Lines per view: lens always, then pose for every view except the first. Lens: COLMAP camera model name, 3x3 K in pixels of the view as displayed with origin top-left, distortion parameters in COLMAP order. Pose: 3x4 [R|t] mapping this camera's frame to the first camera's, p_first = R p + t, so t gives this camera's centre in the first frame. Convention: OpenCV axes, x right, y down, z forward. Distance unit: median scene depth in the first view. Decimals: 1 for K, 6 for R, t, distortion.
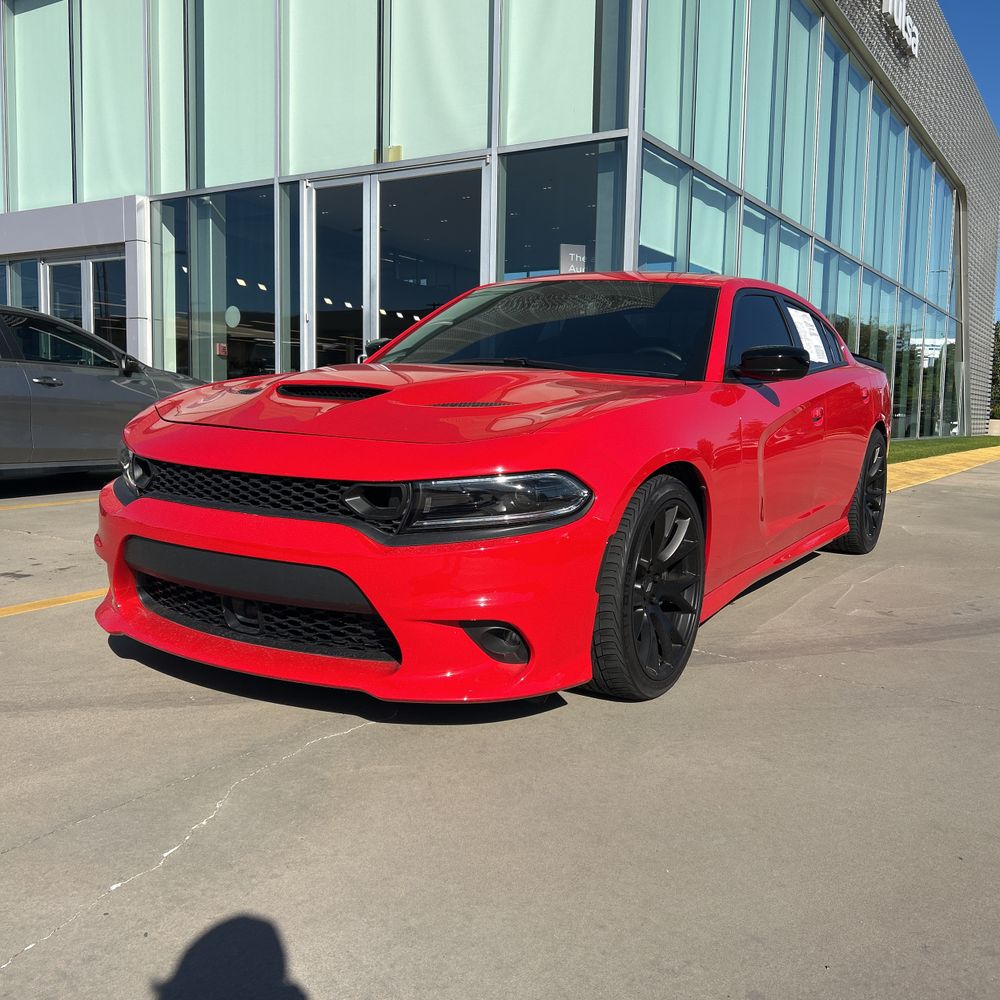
lens RADIAL K [[1011.8, 0, 502.9], [0, 1011.8, 497.0], [0, 0, 1]] dist [0.006682, 0.000000]
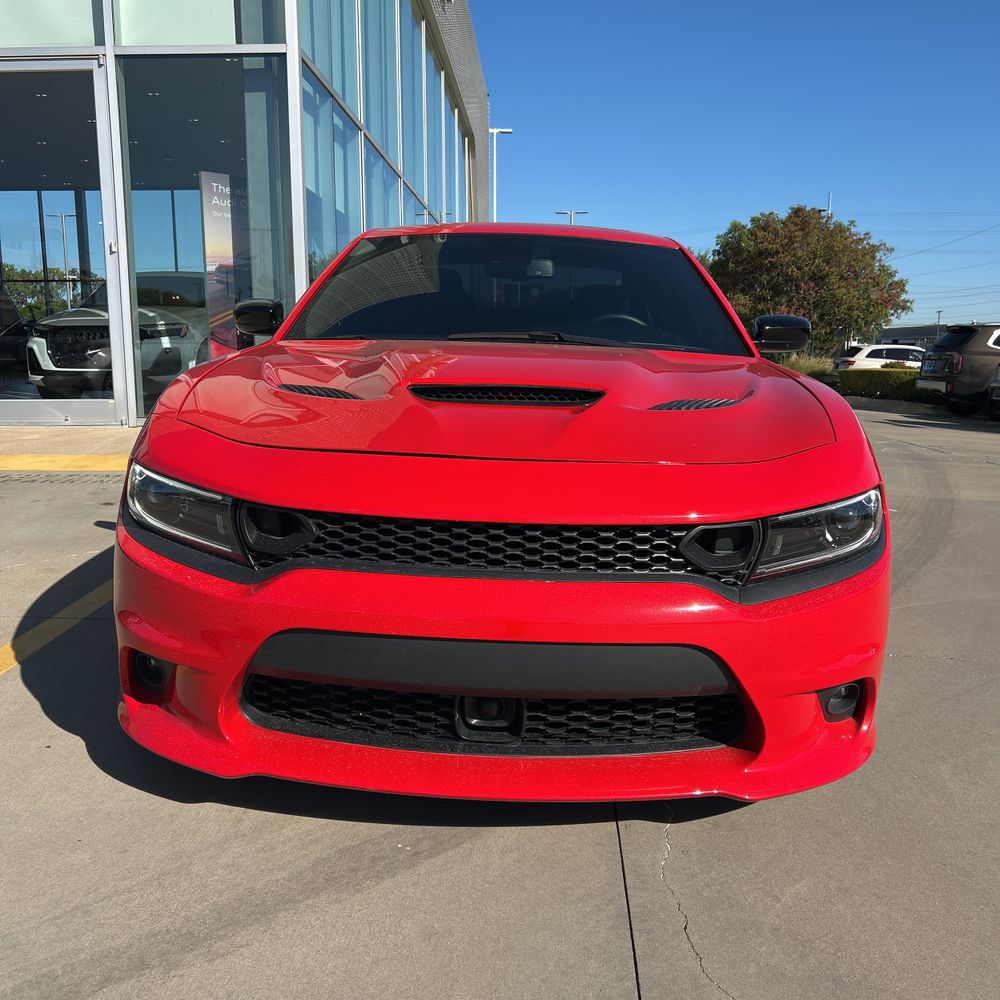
lens RADIAL K [[1011.8, 0, 517.9], [0, 1011.8, 508.9], [0, 0, 1]] dist [0.006682, 0.000000]
pose [[0.874985, -0.093071, 0.475121, -0.229954], [0.057830, 0.994414, 0.088296, -0.037466], [-0.480684, -0.049781, 0.875480, 0.153083]]
